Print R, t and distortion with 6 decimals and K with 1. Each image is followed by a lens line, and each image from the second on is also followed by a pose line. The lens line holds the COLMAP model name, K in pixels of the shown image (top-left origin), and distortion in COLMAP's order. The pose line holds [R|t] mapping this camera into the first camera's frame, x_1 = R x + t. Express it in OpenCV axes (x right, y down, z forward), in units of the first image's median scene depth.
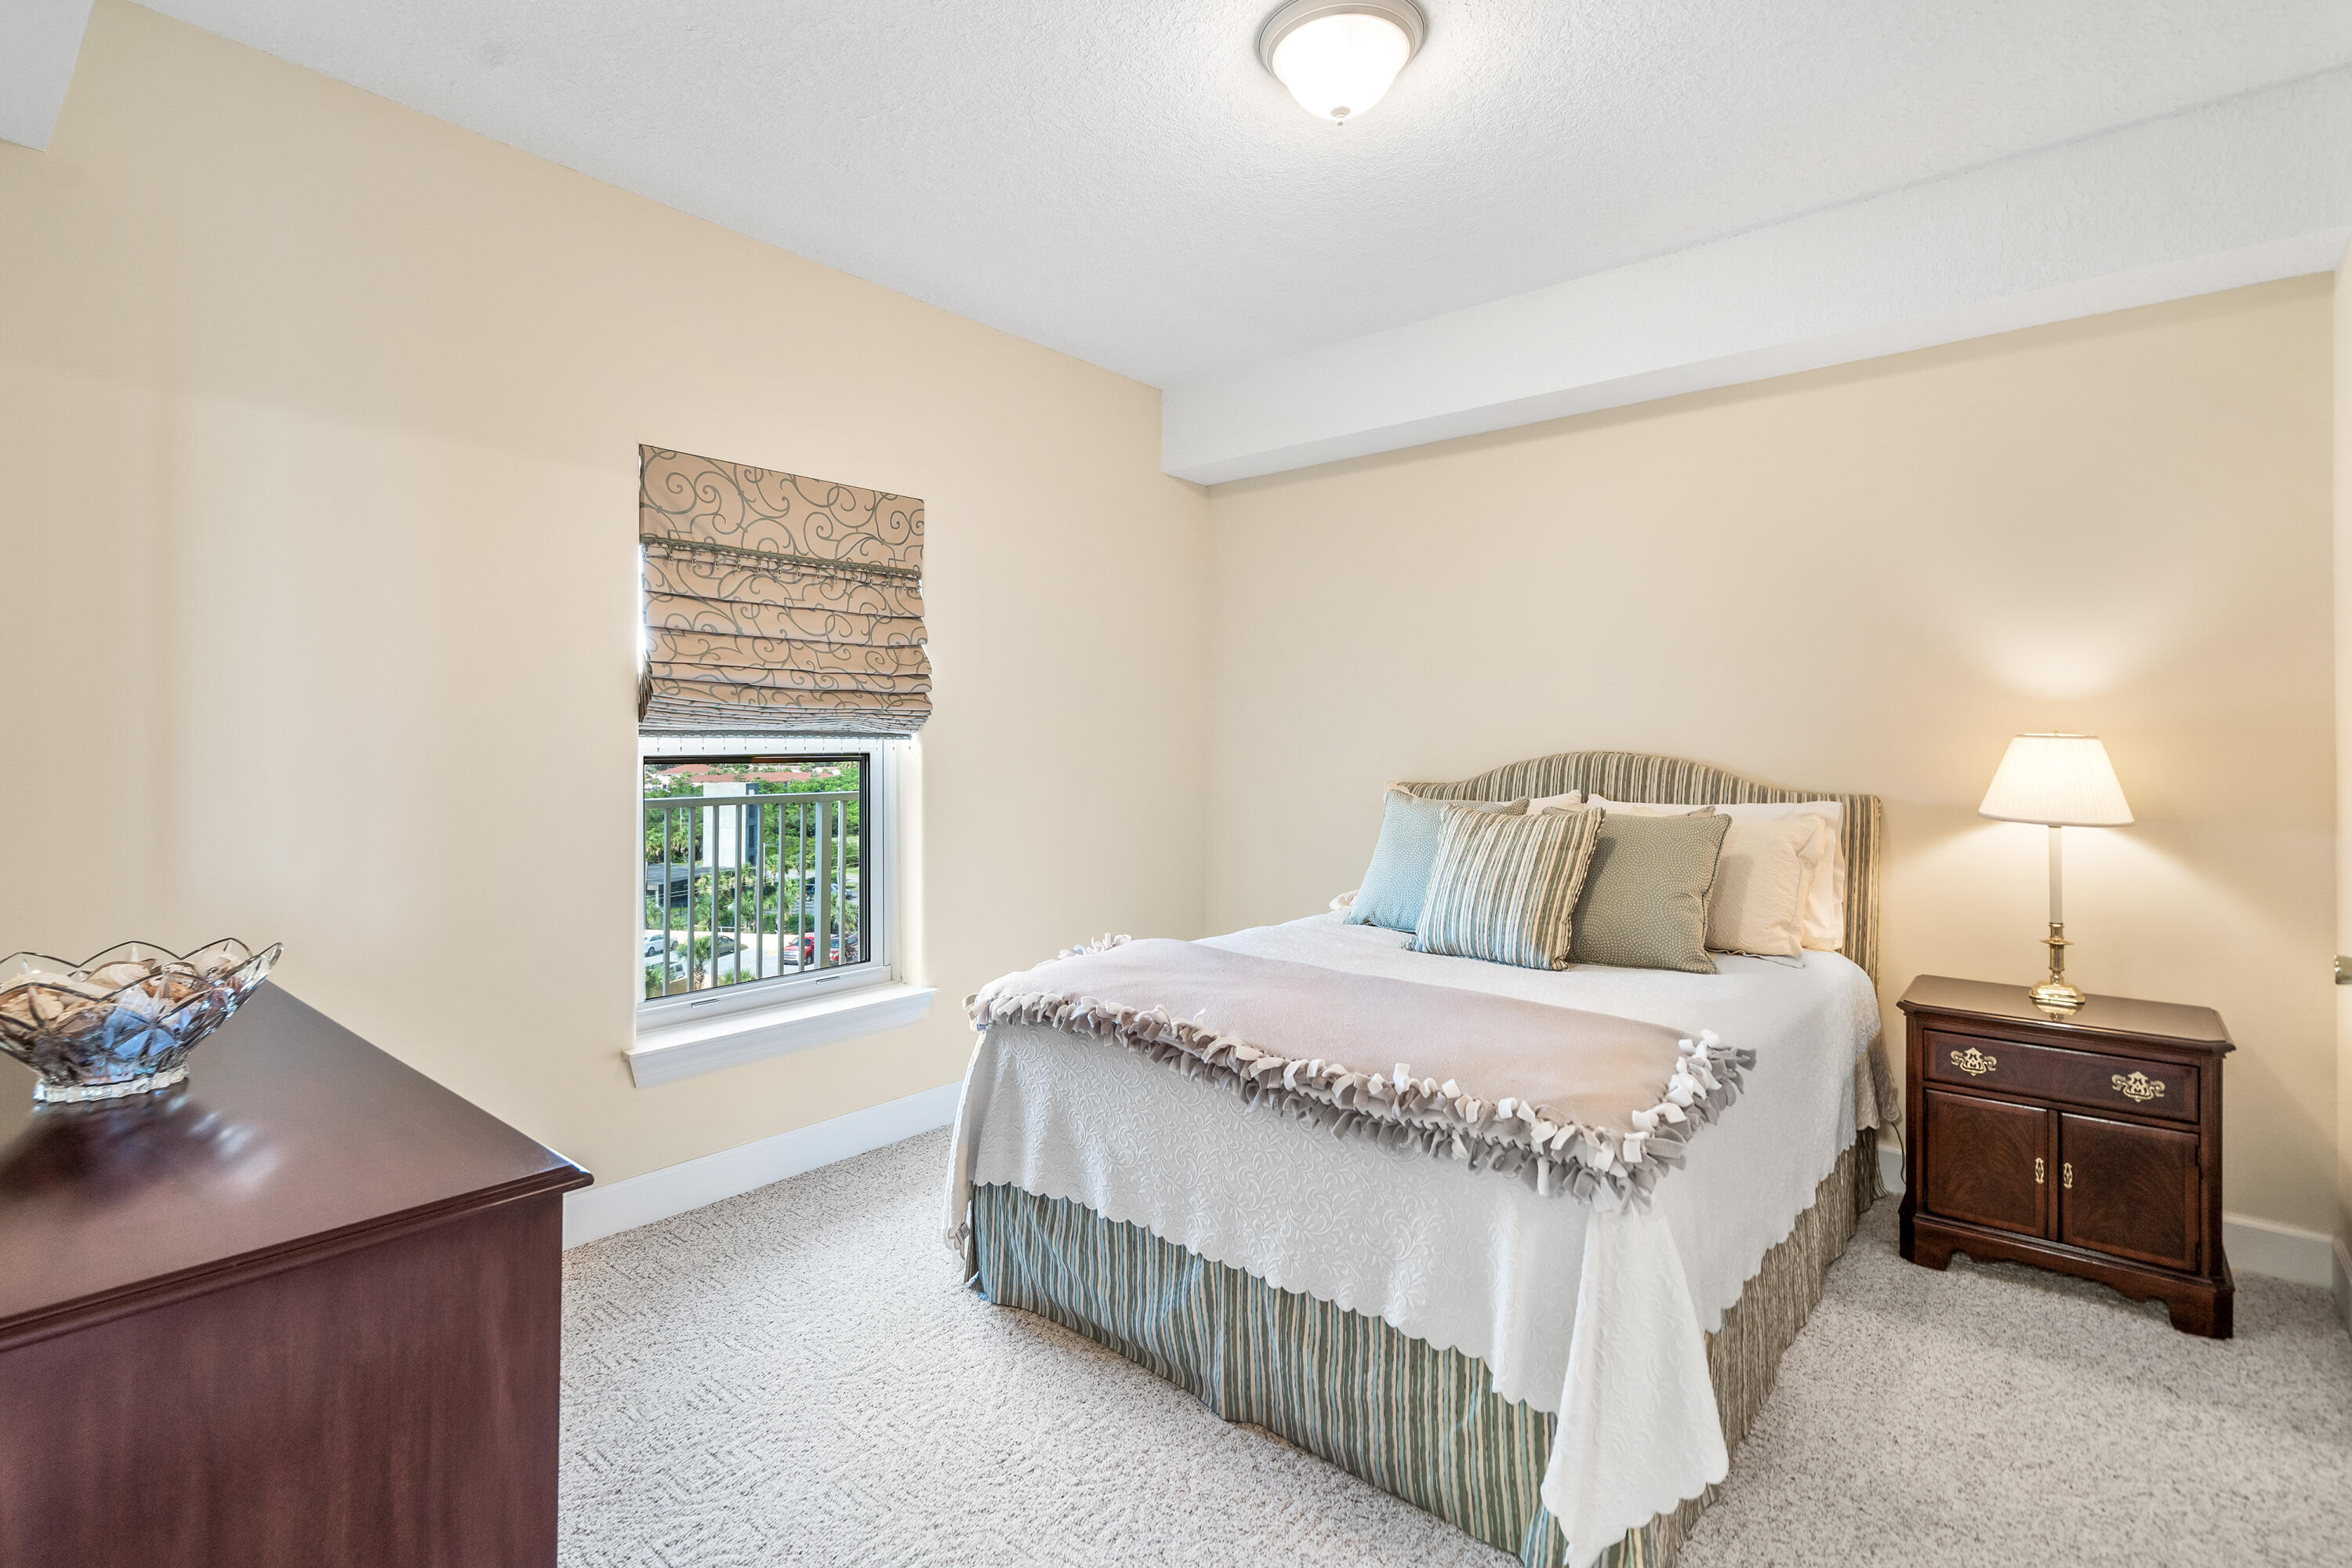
lens RADIAL K [[1125.7, 0, 1167.1], [0, 1125.7, 735.8], [0, 0, 1]] dist [0.000410, -0.000007]
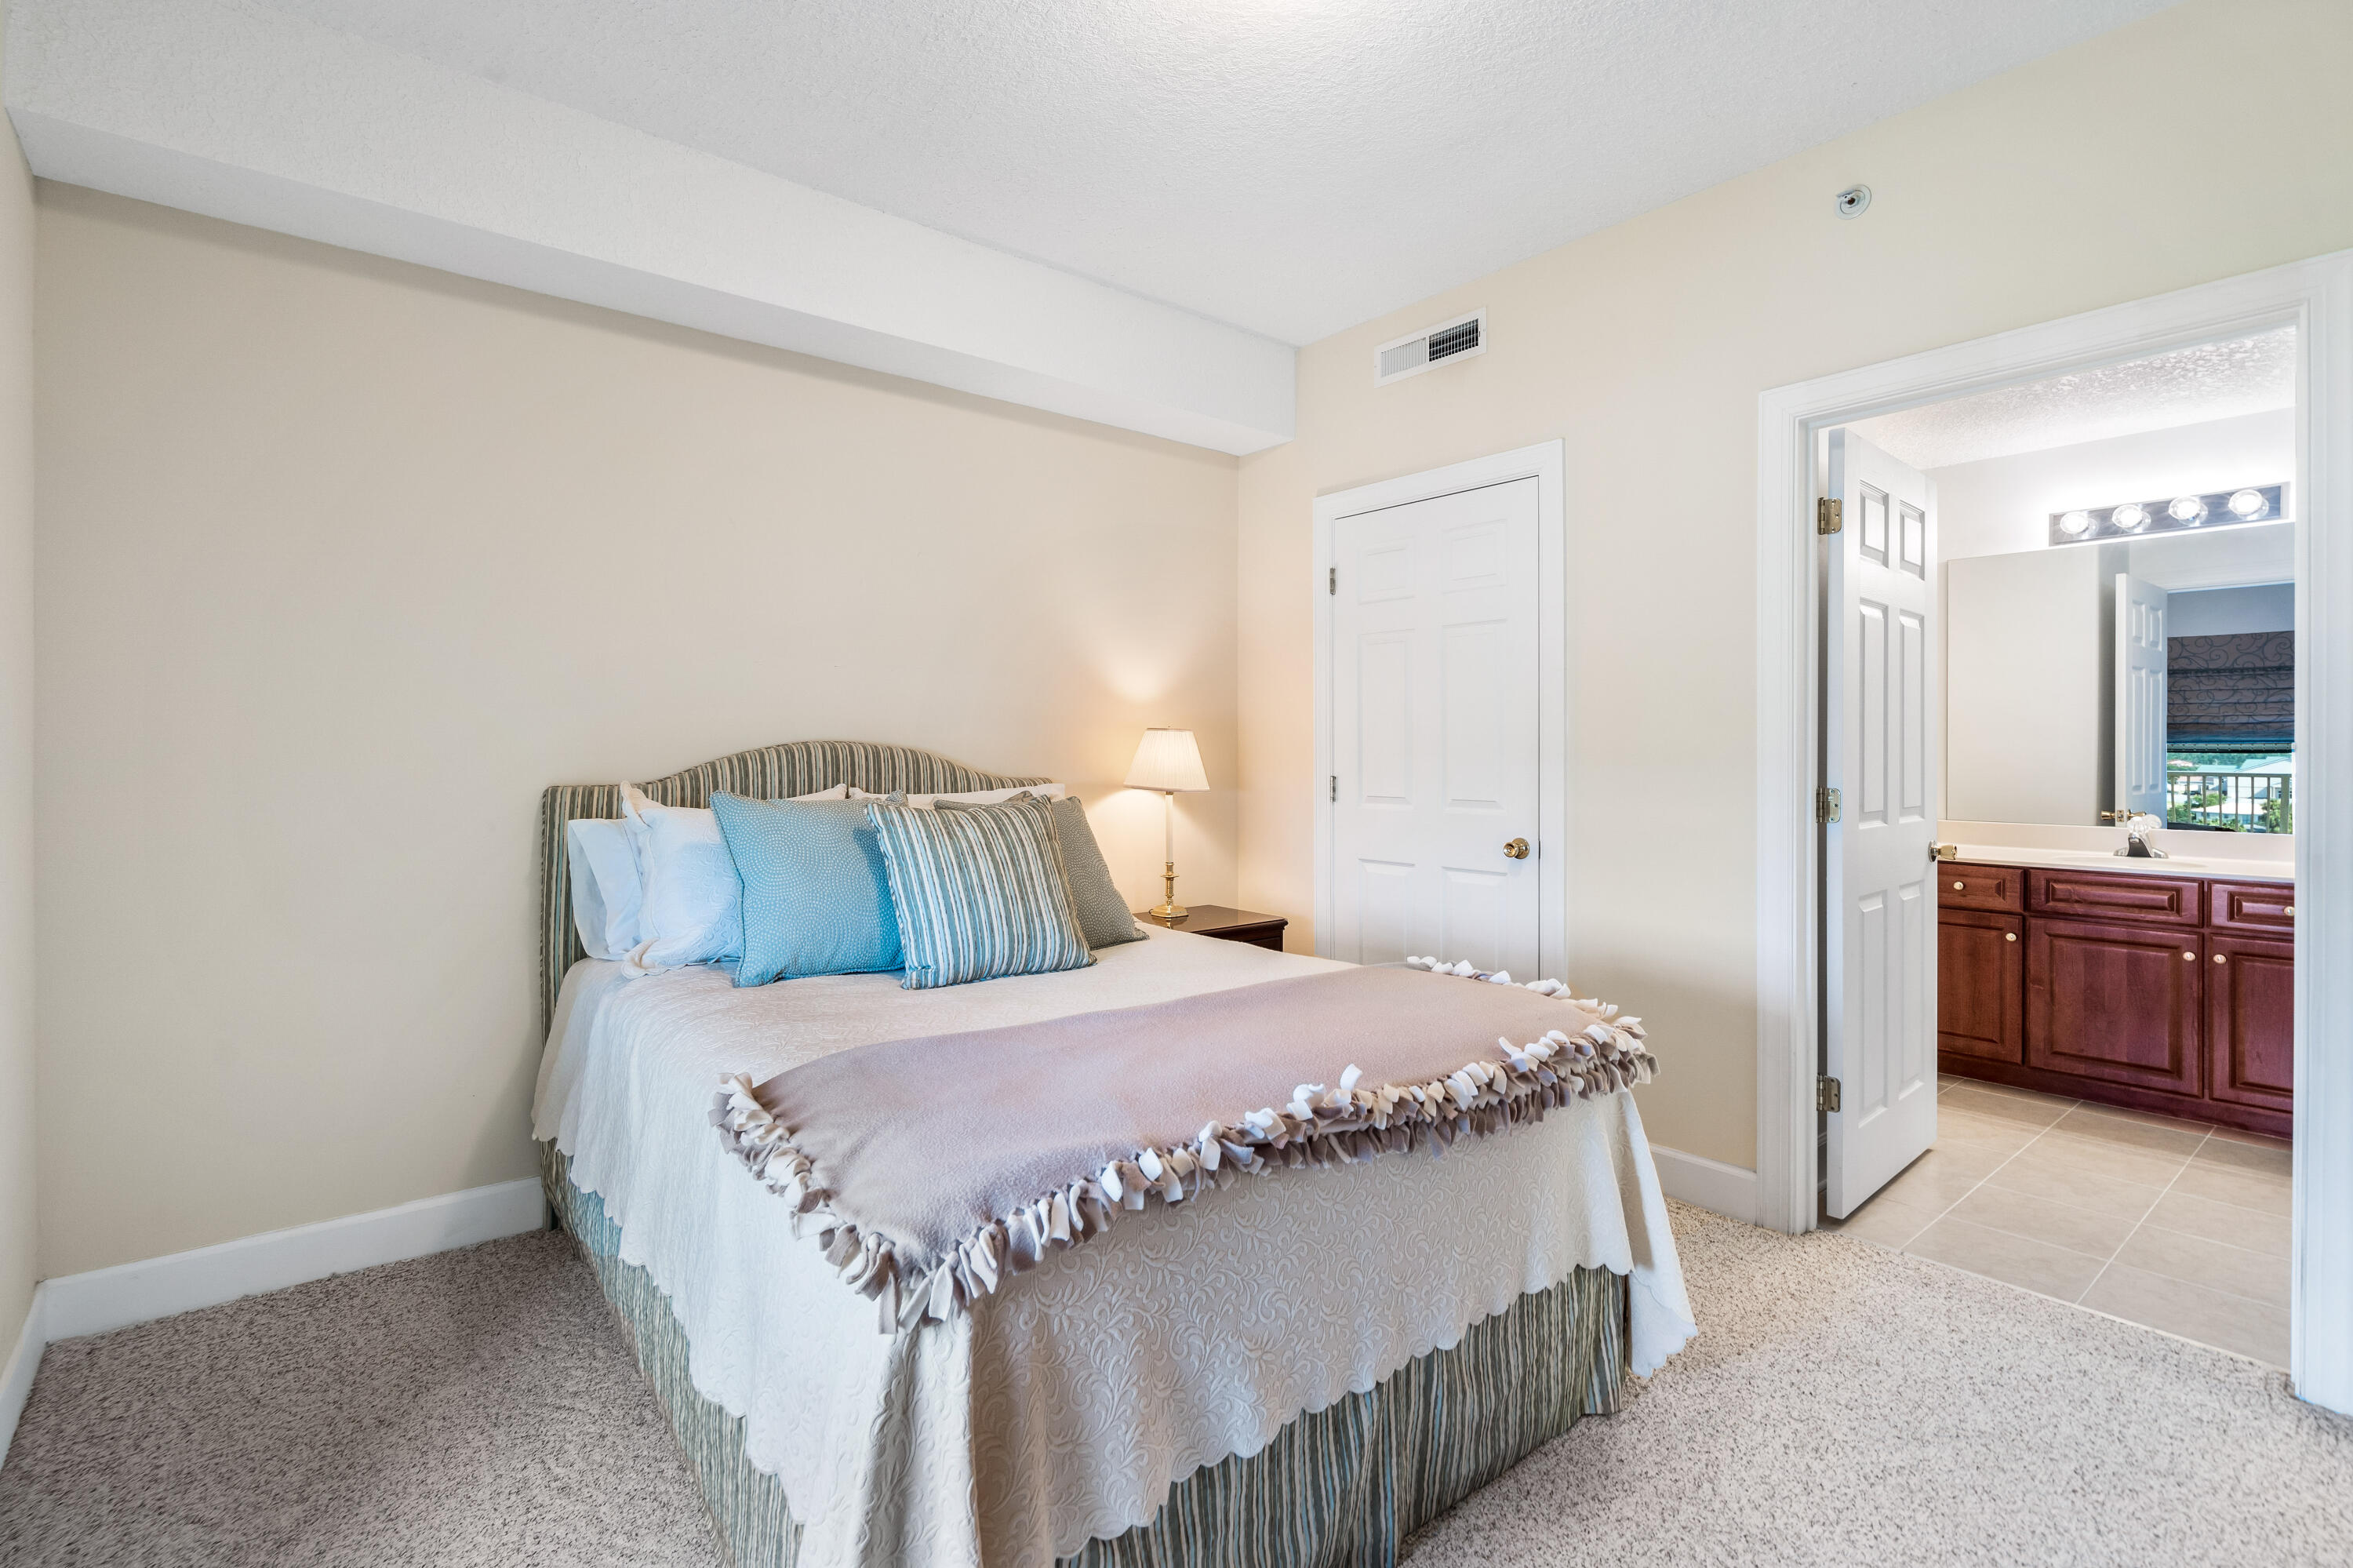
lens RADIAL K [[1053.6, 0, 1170.9], [0, 1053.6, 757.7], [0, 0, 1]] dist [-0.001810, -0.000155]
pose [[0.179278, -0.003962, 0.983791, -0.513484], [-0.001468, 0.999990, 0.004295, 0.029359], [-0.983797, -0.002214, 0.179270, 0.761723]]
